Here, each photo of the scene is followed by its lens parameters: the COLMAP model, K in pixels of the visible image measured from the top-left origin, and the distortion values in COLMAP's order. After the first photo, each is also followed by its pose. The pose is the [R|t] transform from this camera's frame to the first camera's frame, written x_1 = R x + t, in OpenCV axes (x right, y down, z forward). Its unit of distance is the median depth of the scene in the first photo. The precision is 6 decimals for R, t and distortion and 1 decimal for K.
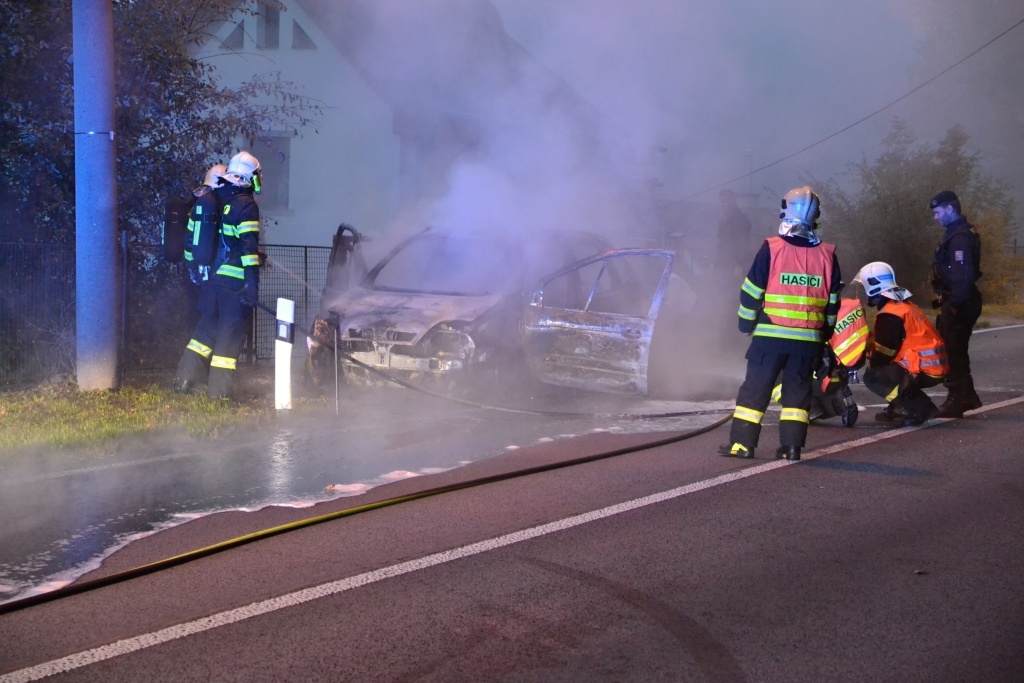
lens RADIAL K [[2942.8, 0, 511.3], [0, 2942.8, 342.1], [0, 0, 1]] dist [0.648642, 0.000000]
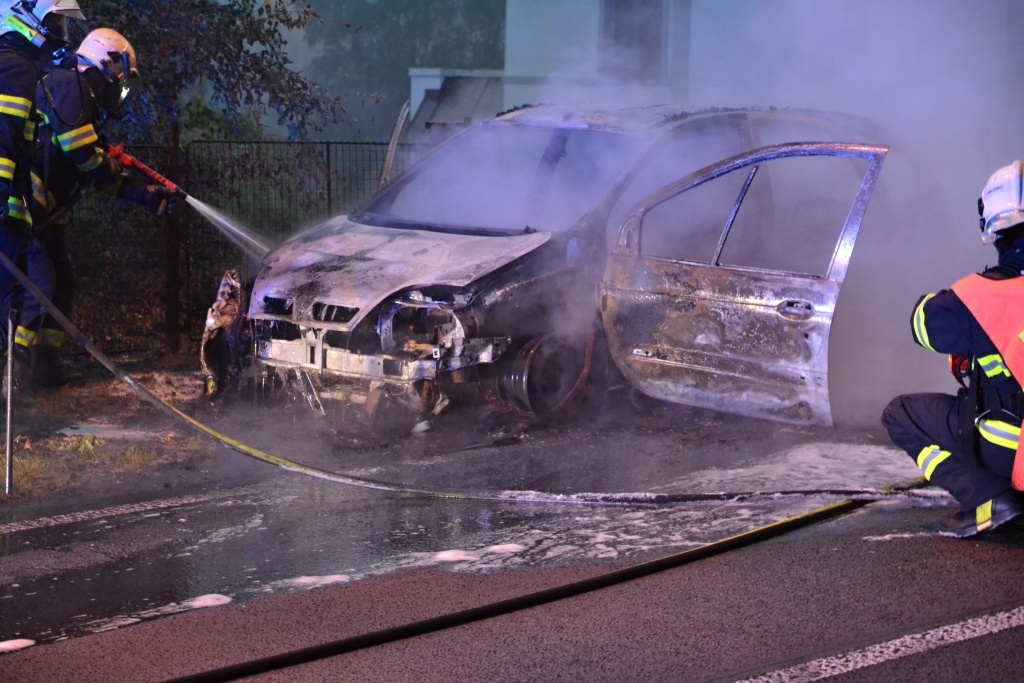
lens RADIAL K [[2942.8, 0, 513.1], [0, 2942.8, 340.1], [0, 0, 1]] dist [0.648642, 0.000000]
pose [[0.946955, 0.013792, -0.321070, 0.160809], [-0.000604, 0.999153, 0.041140, -0.018734], [0.321366, -0.038764, 0.946161, 0.491671]]
